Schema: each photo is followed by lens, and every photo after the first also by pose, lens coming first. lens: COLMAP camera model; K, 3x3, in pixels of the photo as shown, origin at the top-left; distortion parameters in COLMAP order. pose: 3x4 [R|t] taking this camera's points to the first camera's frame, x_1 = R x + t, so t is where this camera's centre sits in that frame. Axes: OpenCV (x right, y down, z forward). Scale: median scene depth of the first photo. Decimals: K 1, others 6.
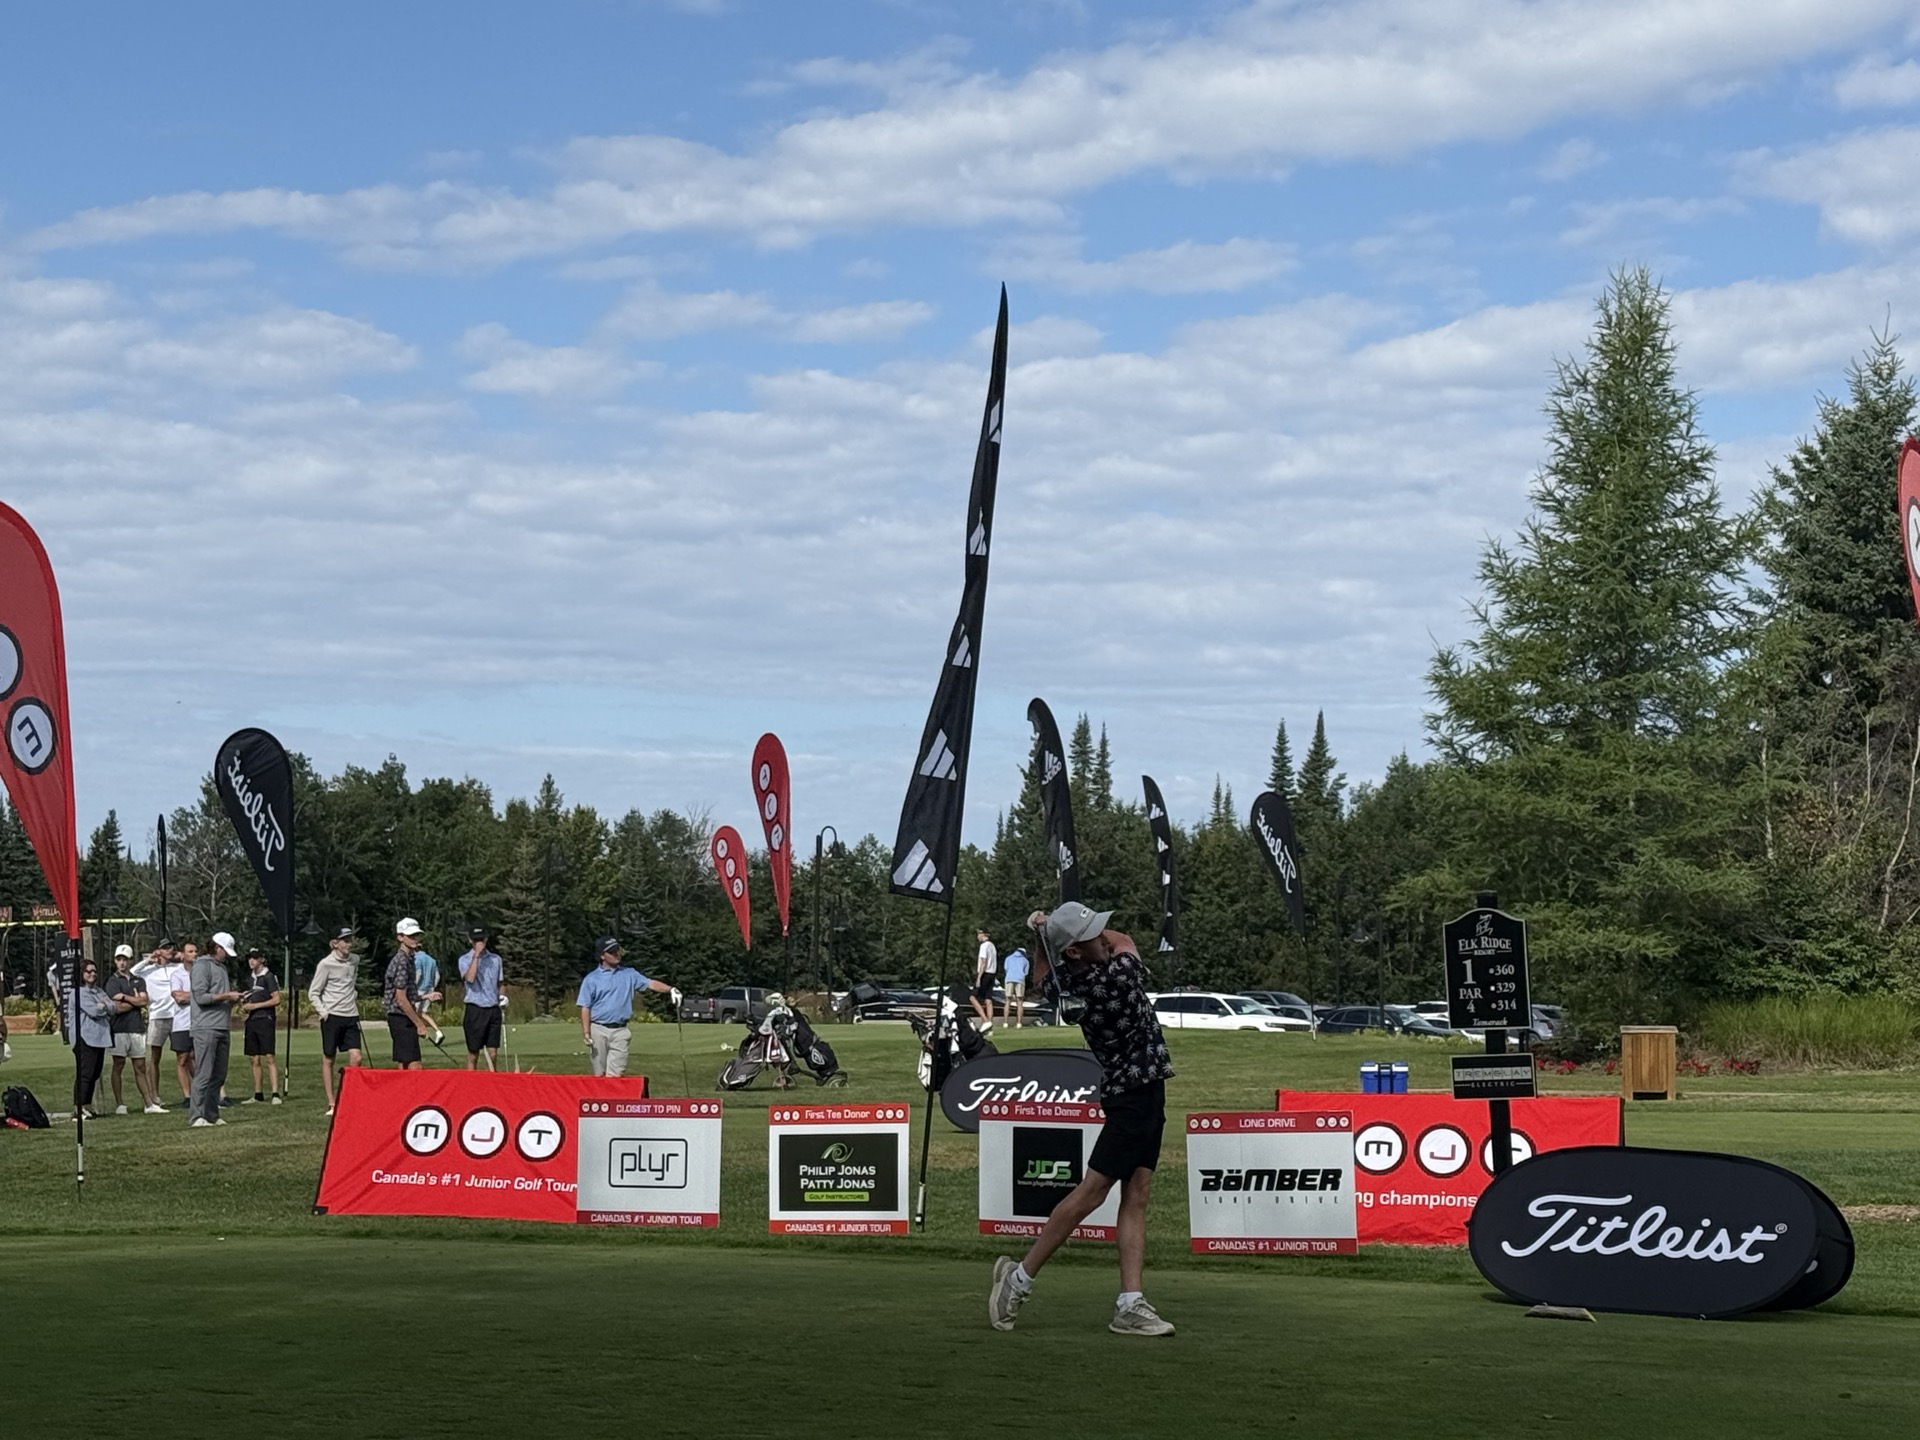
lens RADIAL K [[3869.7, 0, 943.5], [0, 3869.7, 693.8], [0, 0, 1]] dist [0.129430, 0.000000]
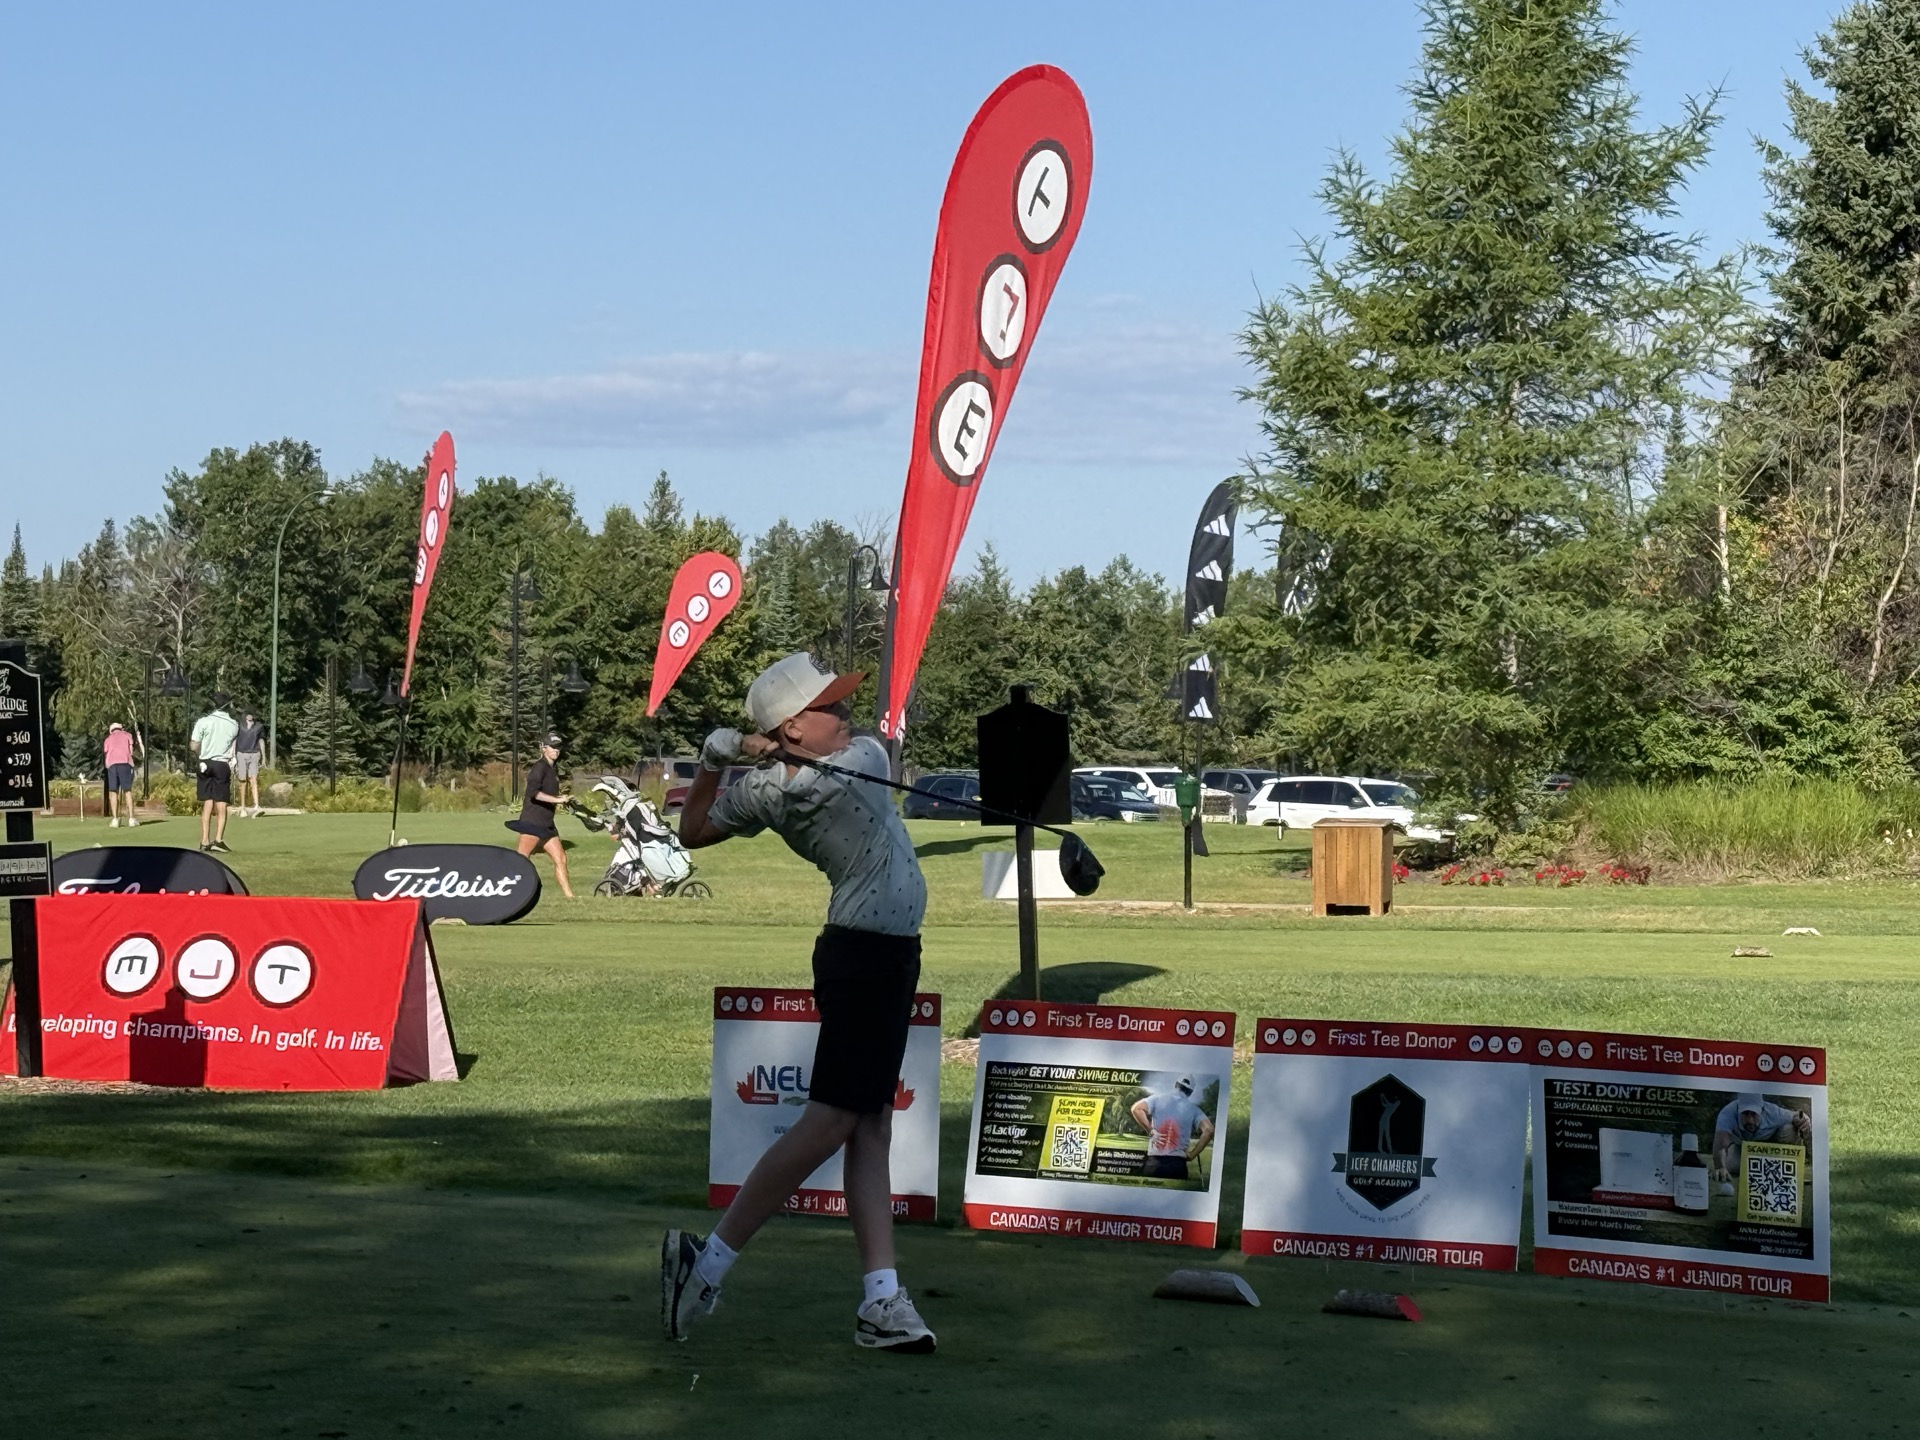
lens RADIAL K [[5445.2, 0, 939.9], [0, 5445.2, 724.6], [0, 0, 1]] dist [0.161453, 0.000000]
pose [[0.996583, 0.003313, -0.082527, 0.156679], [0.002272, 0.997717, 0.067490, -0.002773], [0.082562, -0.067447, 0.994301, -0.040026]]
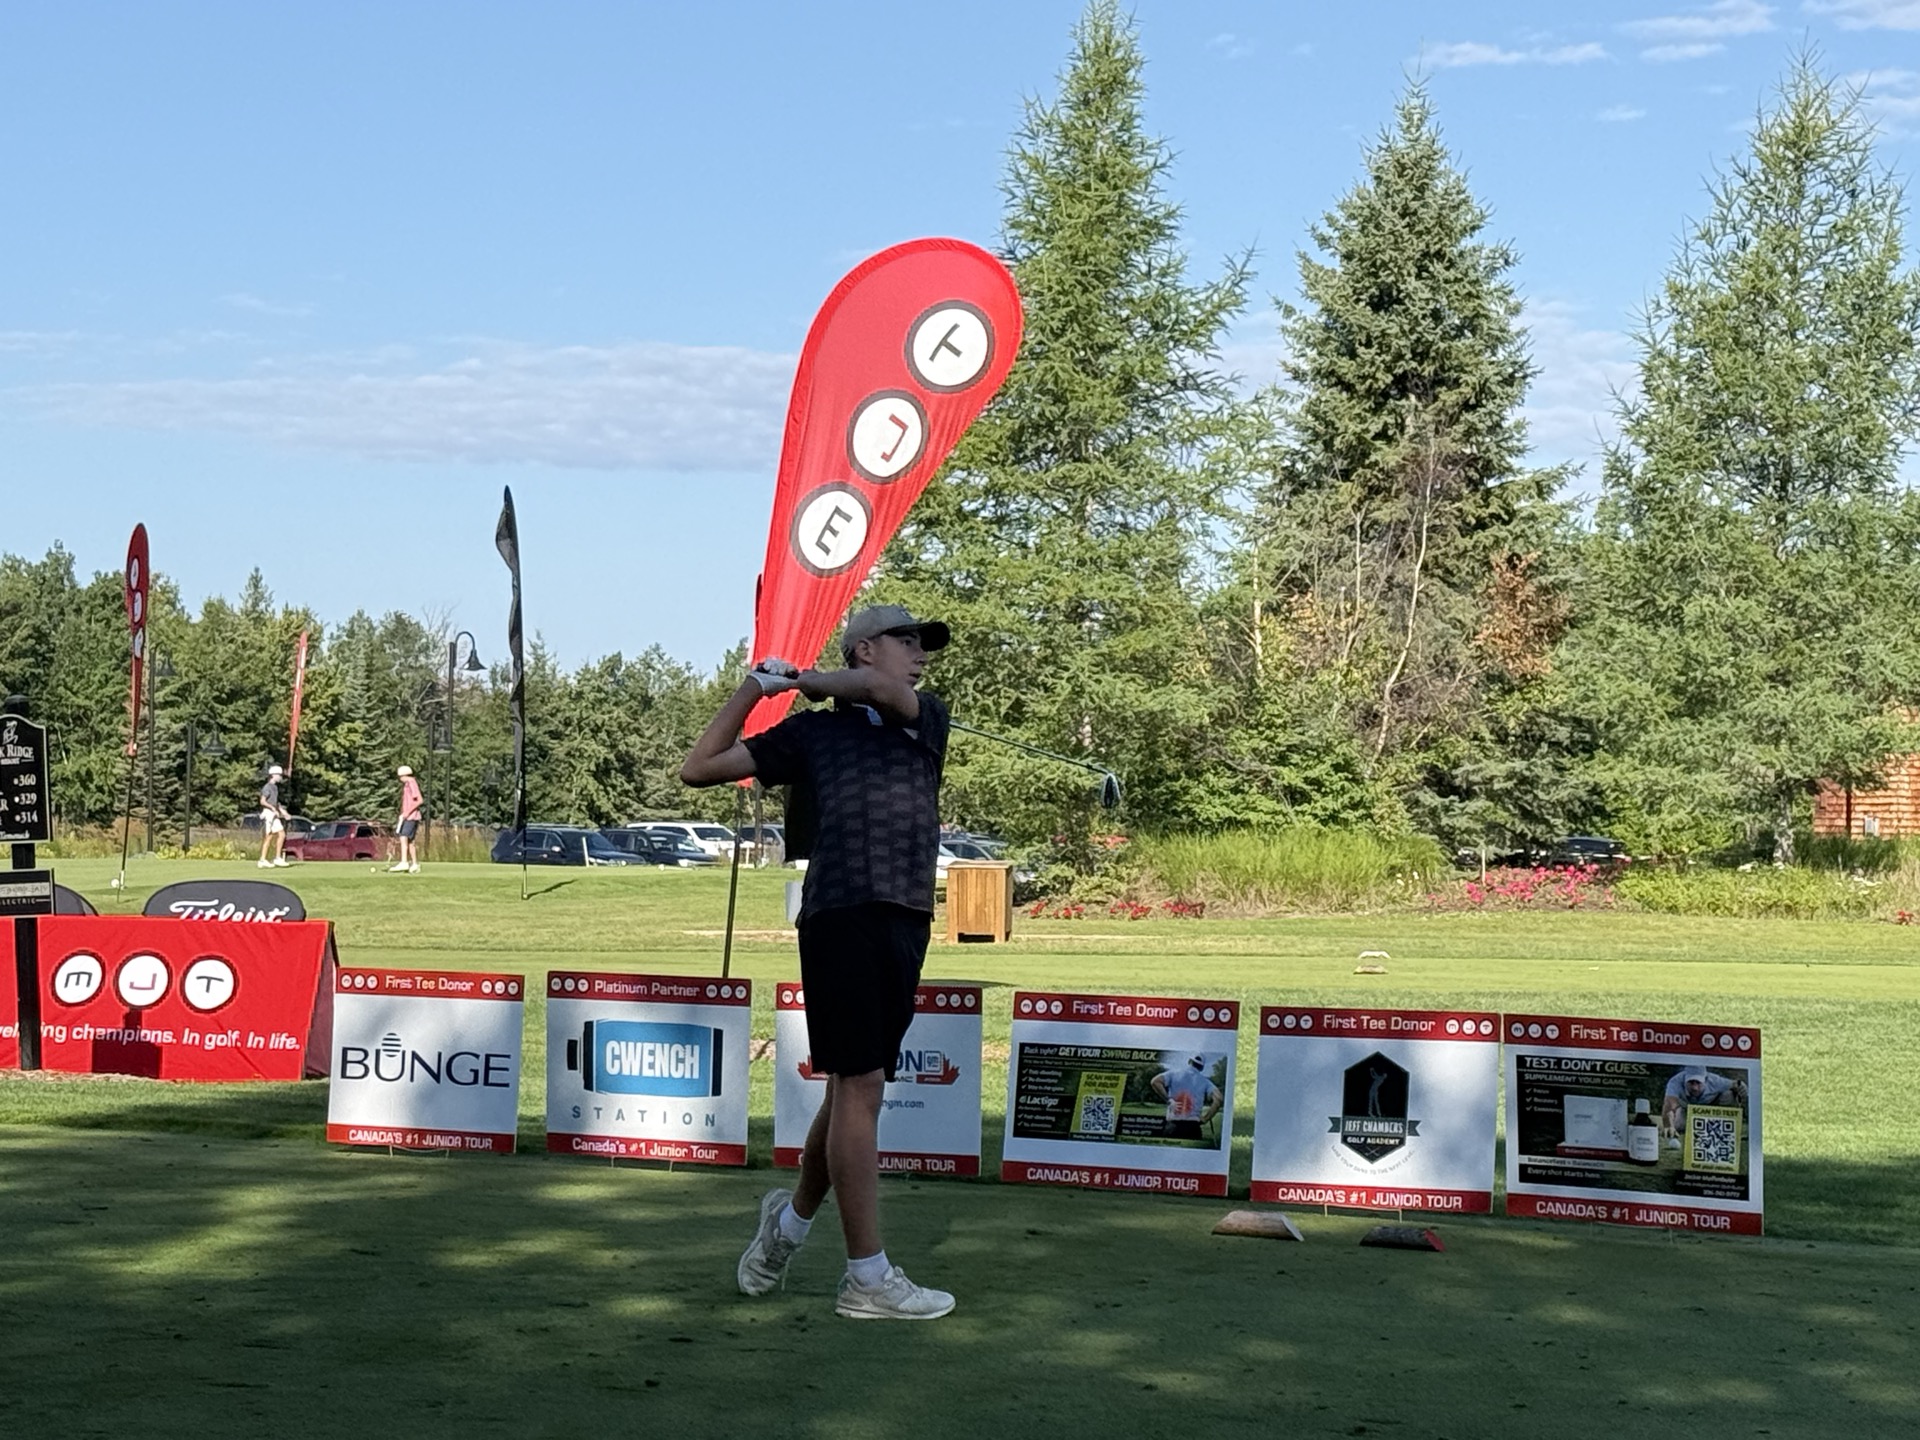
lens RADIAL K [[4652.0, 0, 940.6], [0, 4652.0, 706.0], [0, 0, 1]] dist [0.158520, 0.000000]
pose [[0.999786, 0.007972, 0.019100, 0.126076], [-0.008905, 0.998744, 0.049309, -0.001716], [-0.018683, -0.049469, 0.998601, -0.049528]]
